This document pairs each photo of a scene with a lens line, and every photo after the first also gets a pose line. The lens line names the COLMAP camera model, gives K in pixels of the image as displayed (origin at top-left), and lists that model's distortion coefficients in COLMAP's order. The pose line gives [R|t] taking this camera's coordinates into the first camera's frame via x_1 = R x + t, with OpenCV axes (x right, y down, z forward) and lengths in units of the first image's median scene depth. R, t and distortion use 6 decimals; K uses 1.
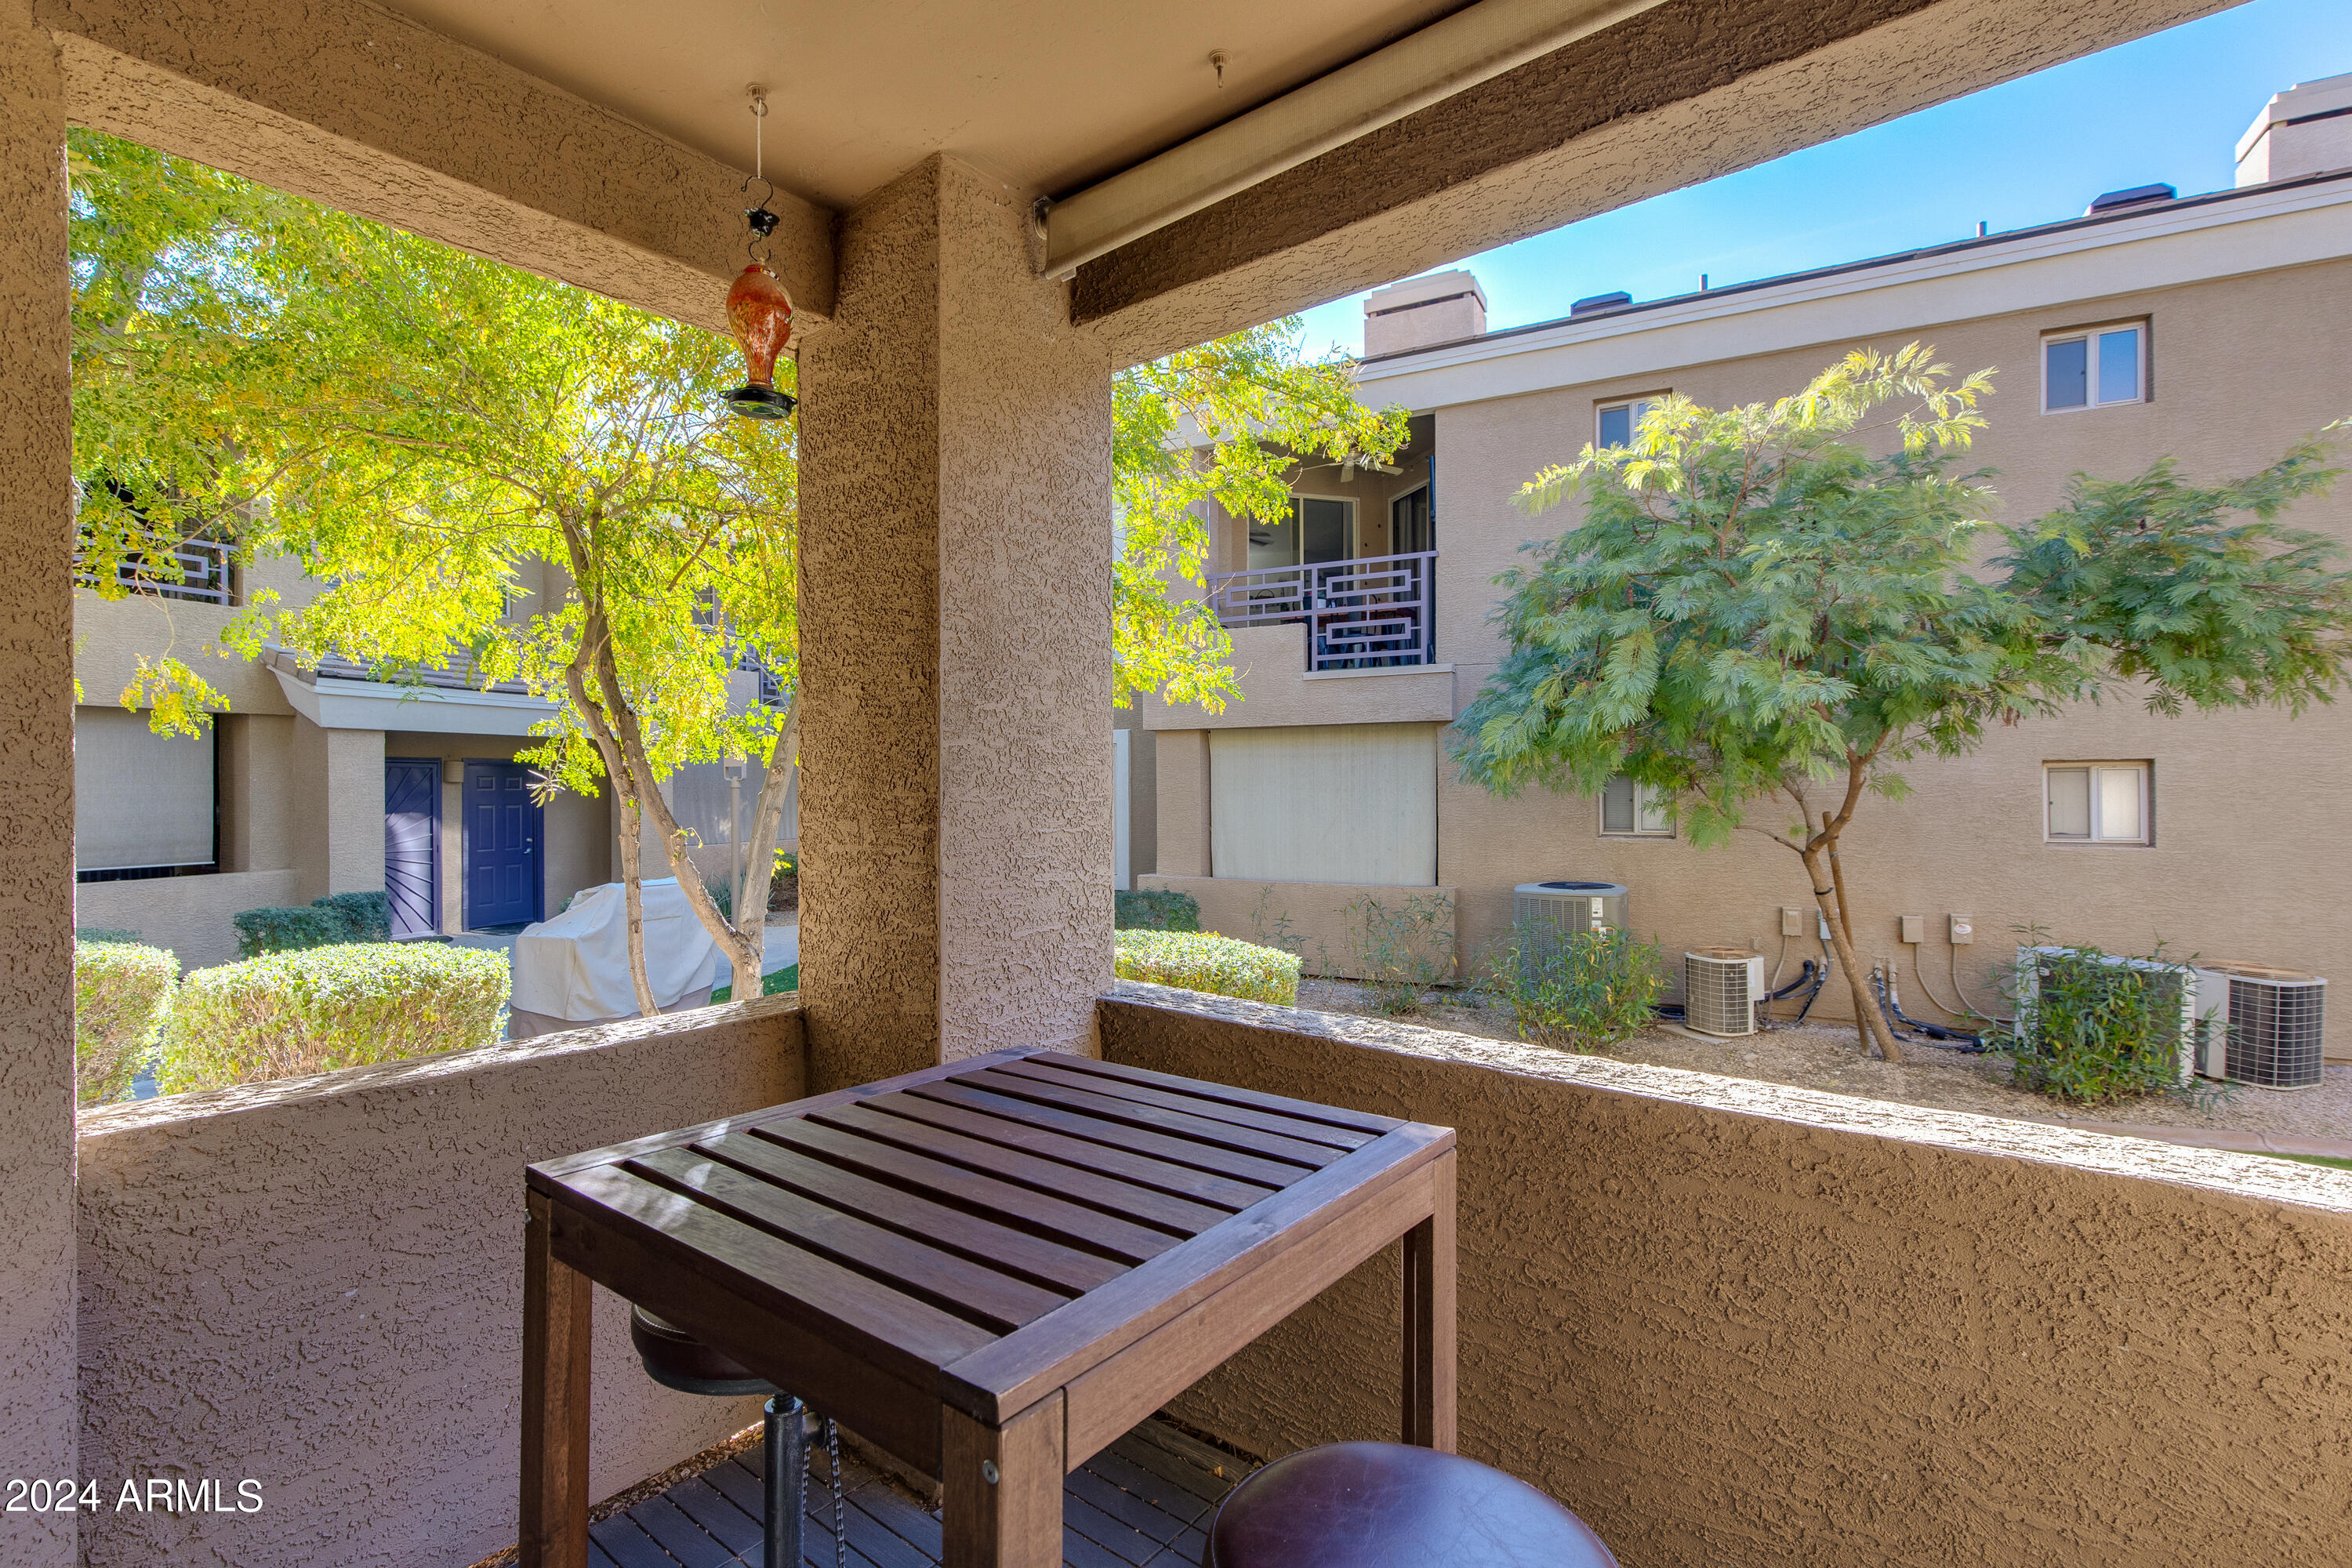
lens RADIAL K [[1090.6, 0, 1174.7], [0, 1090.6, 782.3], [0, 0, 1]] dist [0.005837, -0.001773]
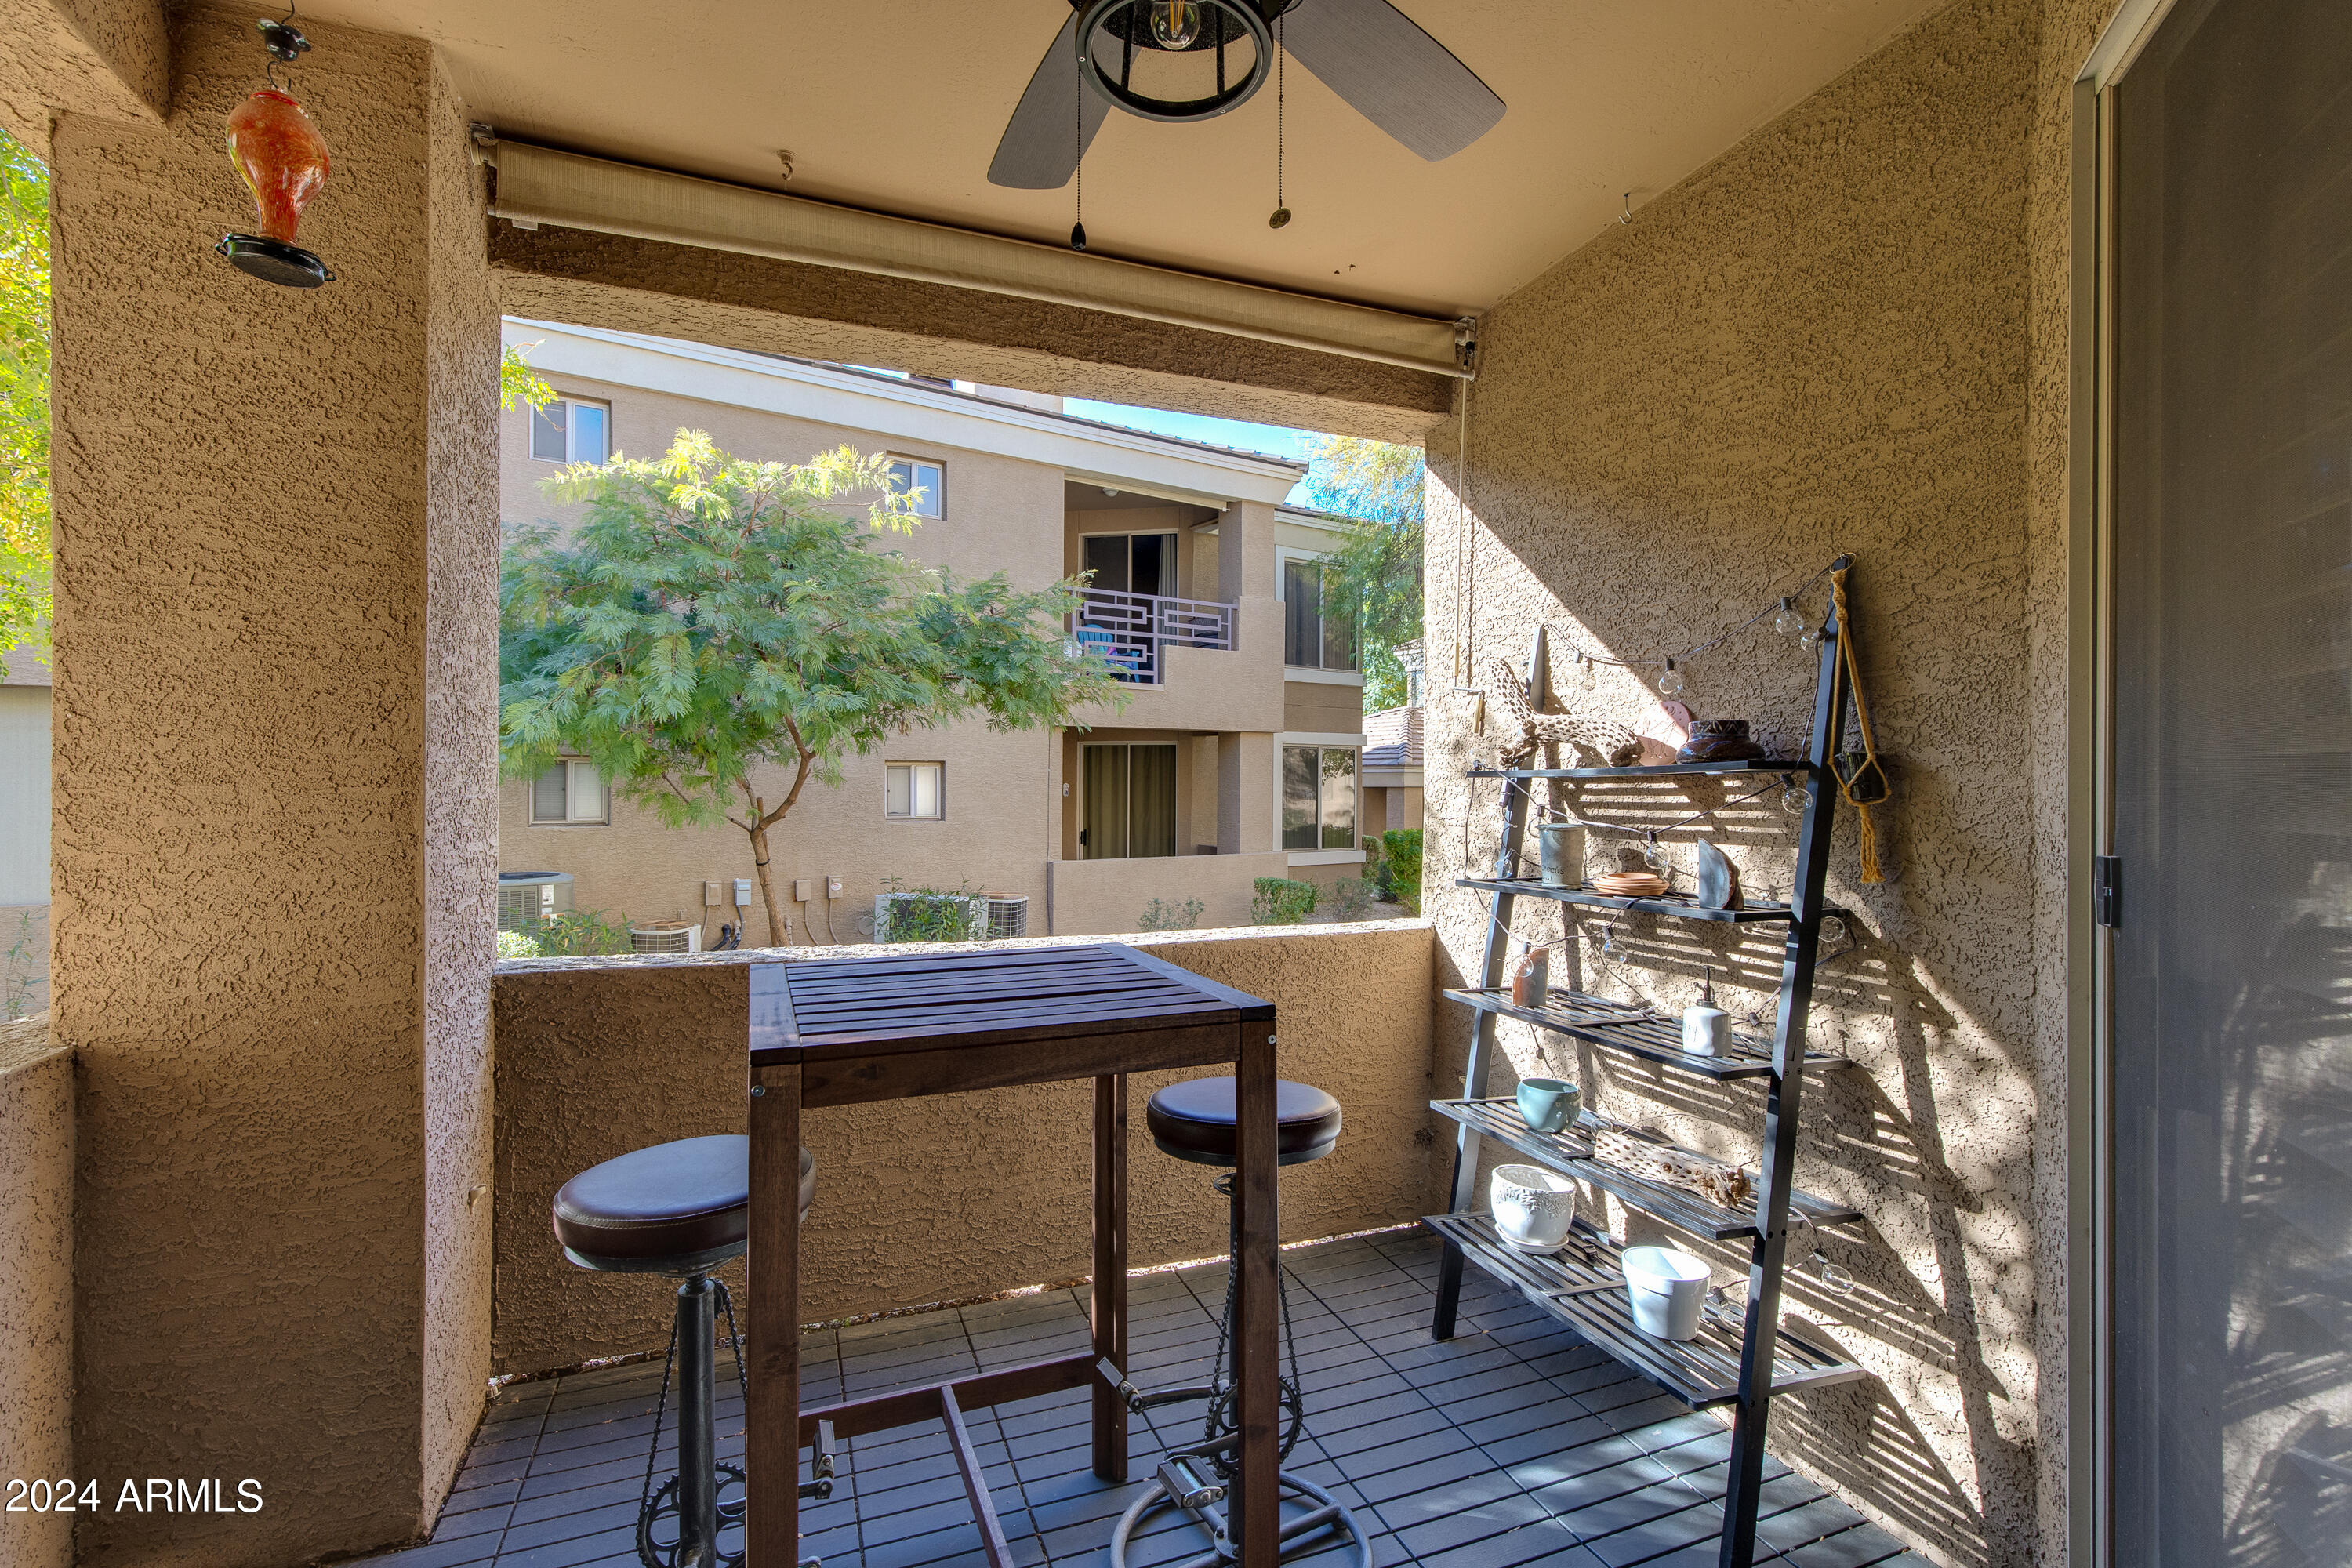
lens RADIAL K [[1090.6, 0, 1172.1], [0, 1090.6, 790.6], [0, 0, 1]] dist [0.005837, -0.001773]
pose [[0.486527, 0.002673, 0.873662, -0.349080], [-0.009772, 0.999949, 0.002383, 0.016567], [-0.873611, -0.009697, 0.486528, 0.009295]]
